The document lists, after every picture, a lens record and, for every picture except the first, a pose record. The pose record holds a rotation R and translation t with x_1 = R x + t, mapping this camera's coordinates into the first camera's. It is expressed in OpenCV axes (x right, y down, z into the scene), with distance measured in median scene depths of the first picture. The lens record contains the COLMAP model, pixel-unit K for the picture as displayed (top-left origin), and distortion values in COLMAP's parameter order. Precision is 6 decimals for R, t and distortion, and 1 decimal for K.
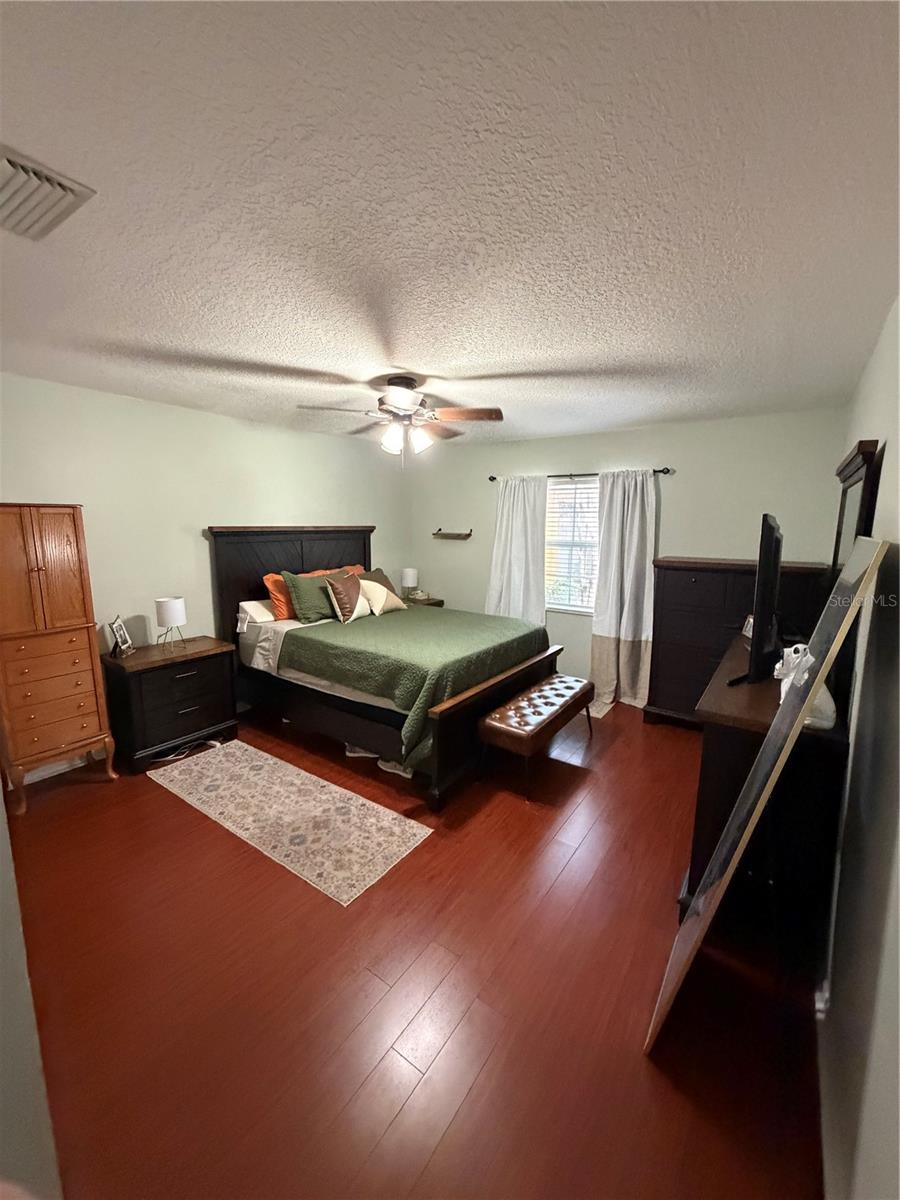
lens RADIAL K [[477.1, 0, 449.6], [0, 477.1, 591.6], [0, 0, 1]] dist [-0.002215, -0.000340]
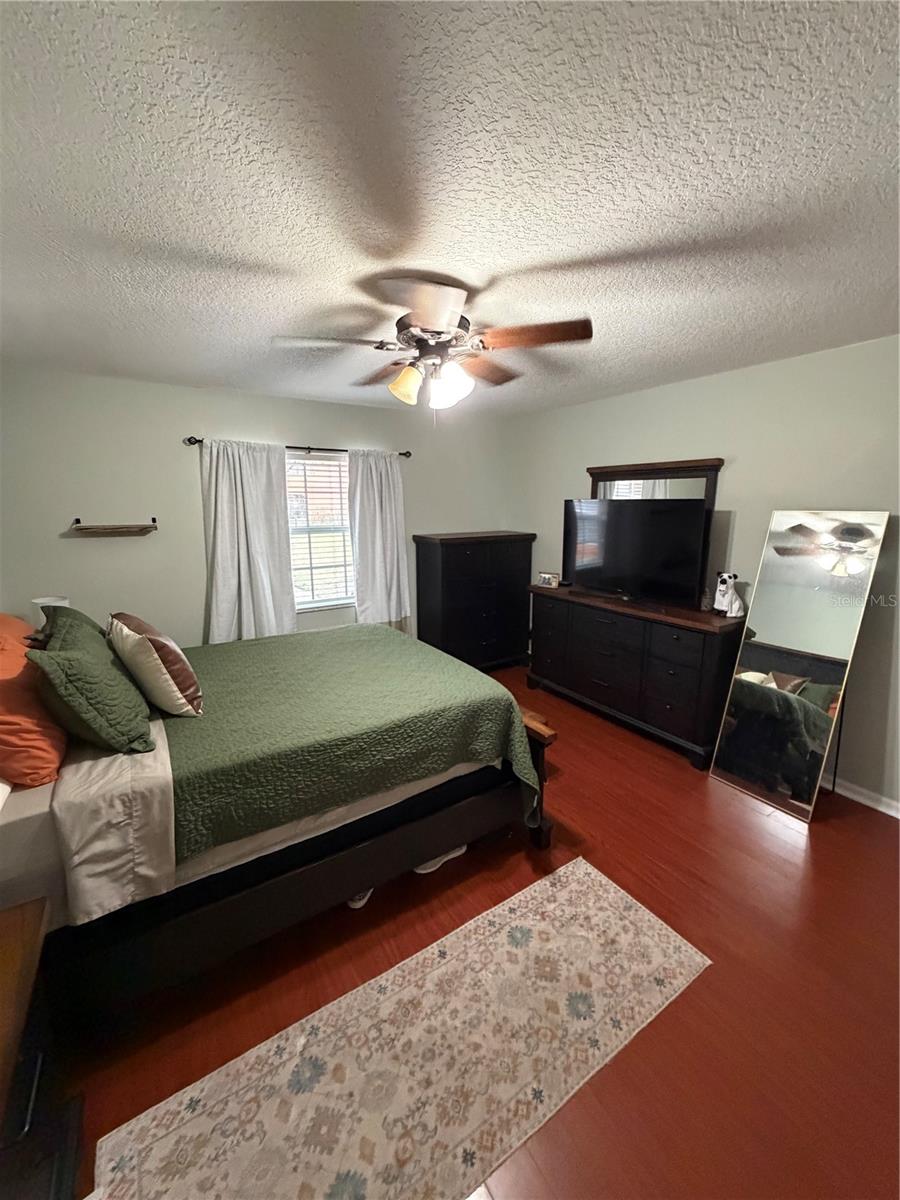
lens RADIAL K [[477.1, 0, 449.6], [0, 477.1, 591.6], [0, 0, 1]] dist [-0.002215, -0.000340]
pose [[0.374279, -0.182033, 0.909274, -0.656600], [0.140209, 0.980380, 0.138554, -0.110128], [-0.916655, 0.075631, 0.392458, 0.652285]]
